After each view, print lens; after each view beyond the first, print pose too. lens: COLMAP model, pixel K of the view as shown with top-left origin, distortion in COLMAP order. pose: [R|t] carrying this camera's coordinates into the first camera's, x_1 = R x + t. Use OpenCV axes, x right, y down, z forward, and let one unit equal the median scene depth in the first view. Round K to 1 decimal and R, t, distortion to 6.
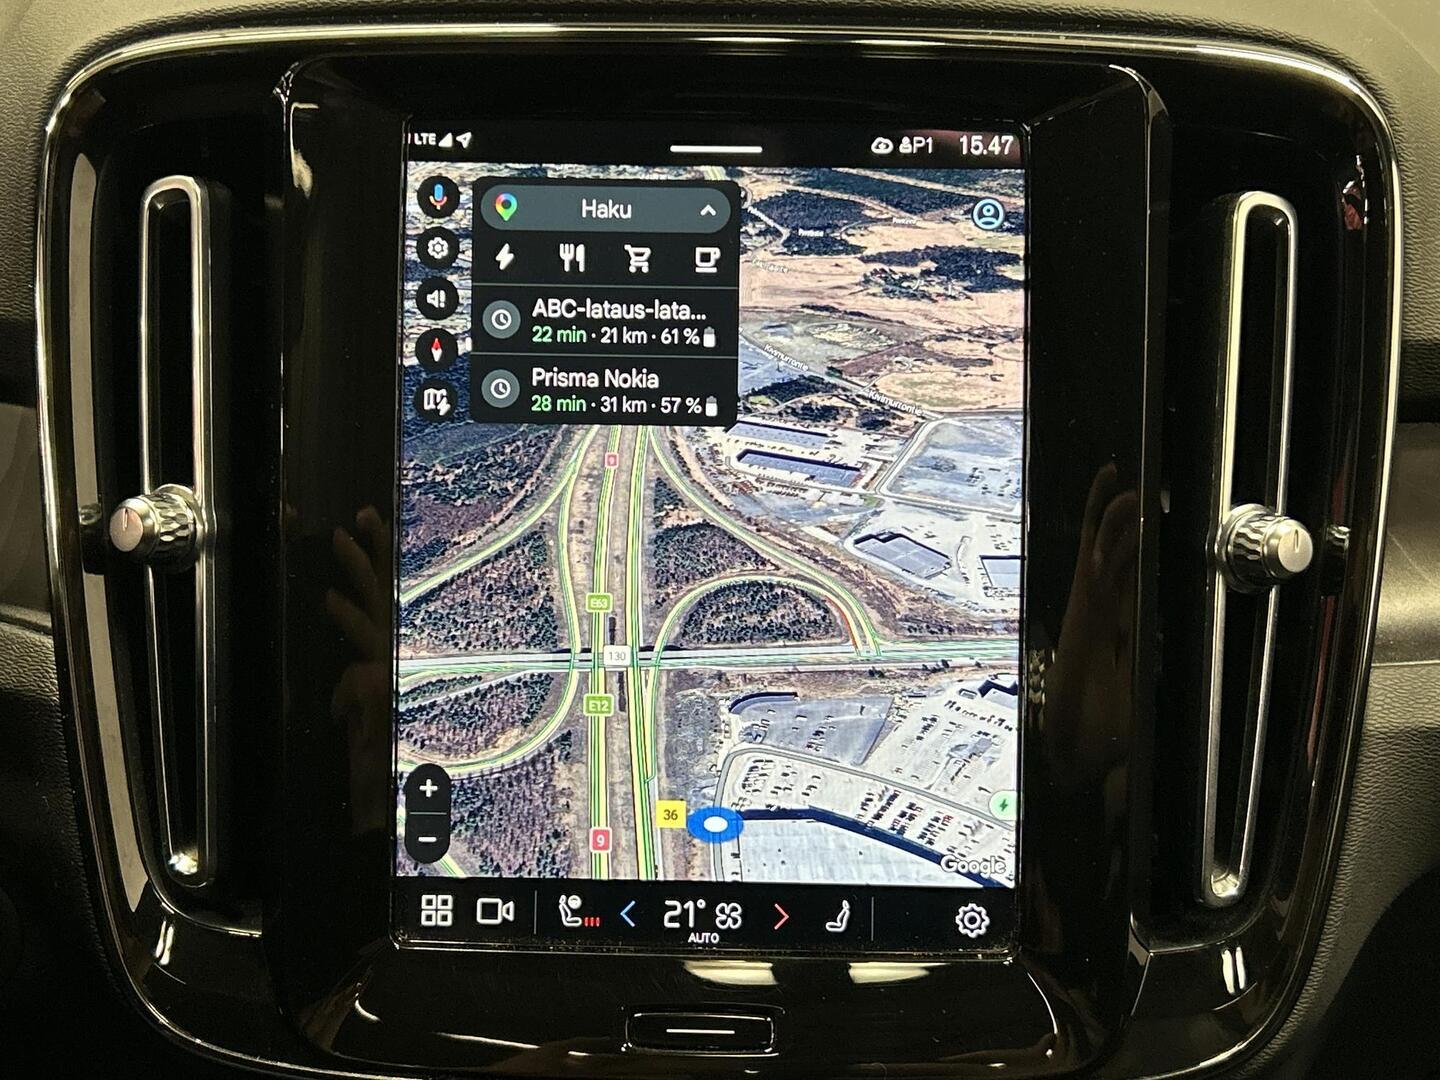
lens RADIAL K [[2141.3, 0, 722.7], [0, 2141.3, 547.4], [0, 0, 1]] dist [0.118601, 0.000000]
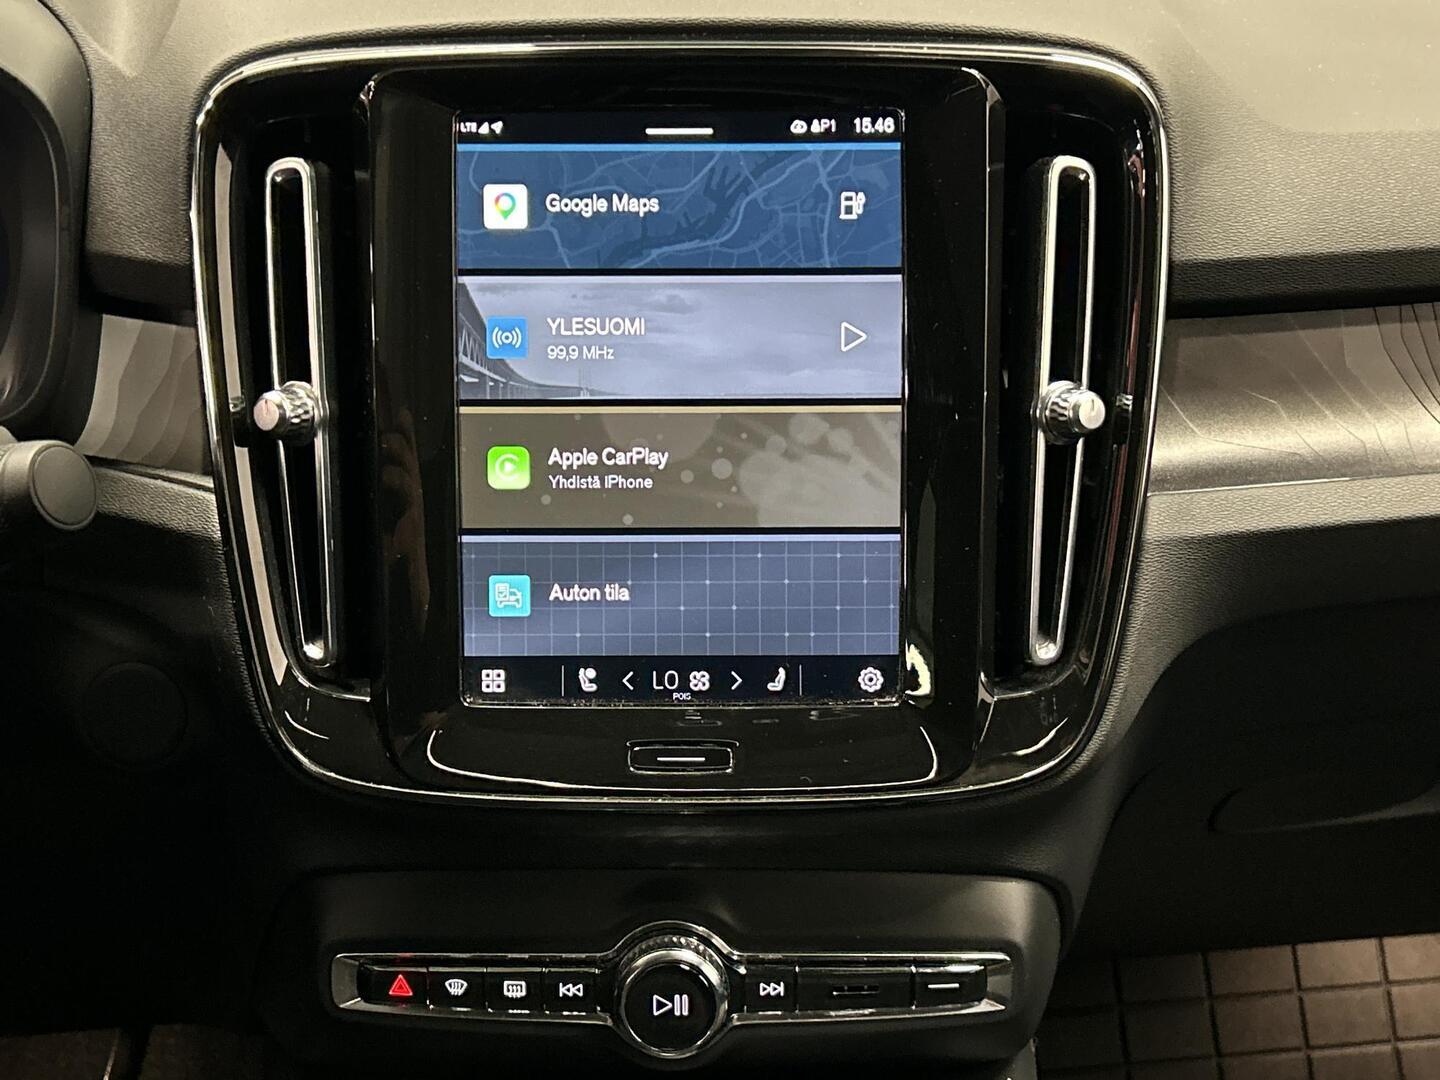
lens RADIAL K [[2092.6, 0, 711.3], [0, 2092.6, 560.9], [0, 0, 1]] dist [0.163778, 0.000000]
pose [[0.999793, -0.019949, 0.004054, 0.006564], [0.019650, 0.997773, 0.063747, 0.004839], [-0.005316, -0.063654, 0.997958, -0.374524]]
